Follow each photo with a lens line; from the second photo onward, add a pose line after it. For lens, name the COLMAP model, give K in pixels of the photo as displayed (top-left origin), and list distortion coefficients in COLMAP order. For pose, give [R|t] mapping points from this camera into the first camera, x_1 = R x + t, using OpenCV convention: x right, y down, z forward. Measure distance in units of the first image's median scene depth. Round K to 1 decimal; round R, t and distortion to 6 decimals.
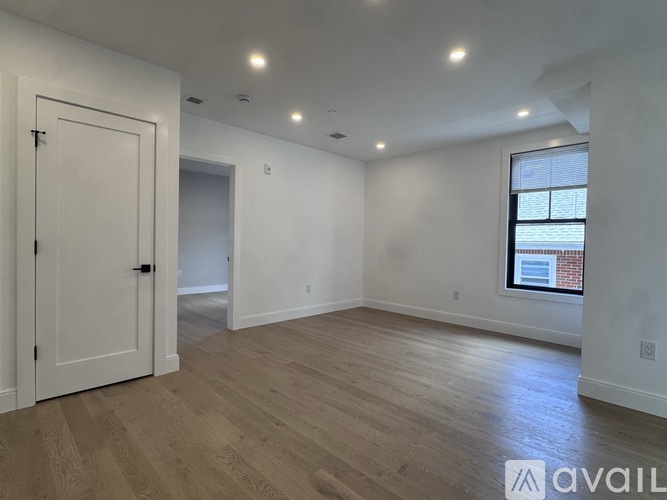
lens RADIAL K [[342.6, 0, 332.1], [0, 342.6, 248.3], [0, 0, 1]] dist [-0.002083, -0.000200]
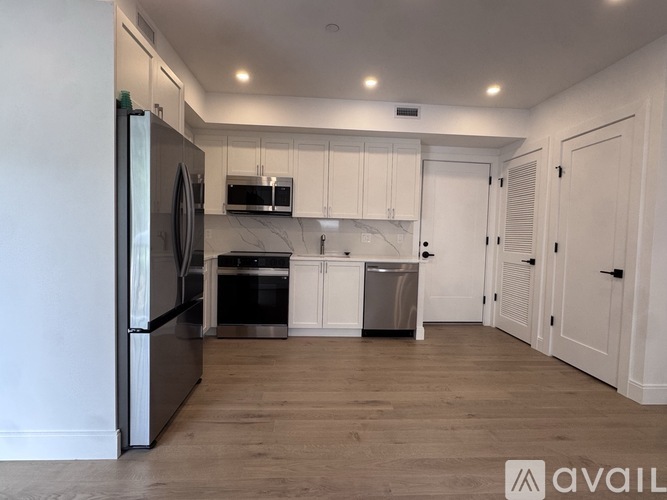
lens RADIAL K [[342.6, 0, 332.1], [0, 342.6, 248.3], [0, 0, 1]] dist [-0.002083, -0.000200]
pose [[-0.651724, 0.001289, -0.758455, 0.725106], [-0.053898, 0.997392, 0.048008, -0.014180], [0.756539, 0.072167, -0.649954, 1.058589]]
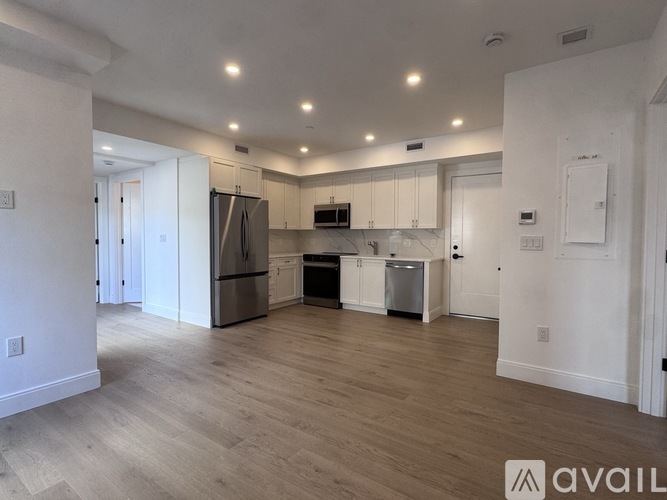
lens RADIAL K [[342.6, 0, 332.1], [0, 342.6, 248.3], [0, 0, 1]] dist [-0.002083, -0.000200]
pose [[-0.982645, -0.014922, -0.184897, 0.234983], [-0.024741, 0.998397, 0.050912, -0.055666], [0.183841, 0.054603, -0.981438, 2.090259]]
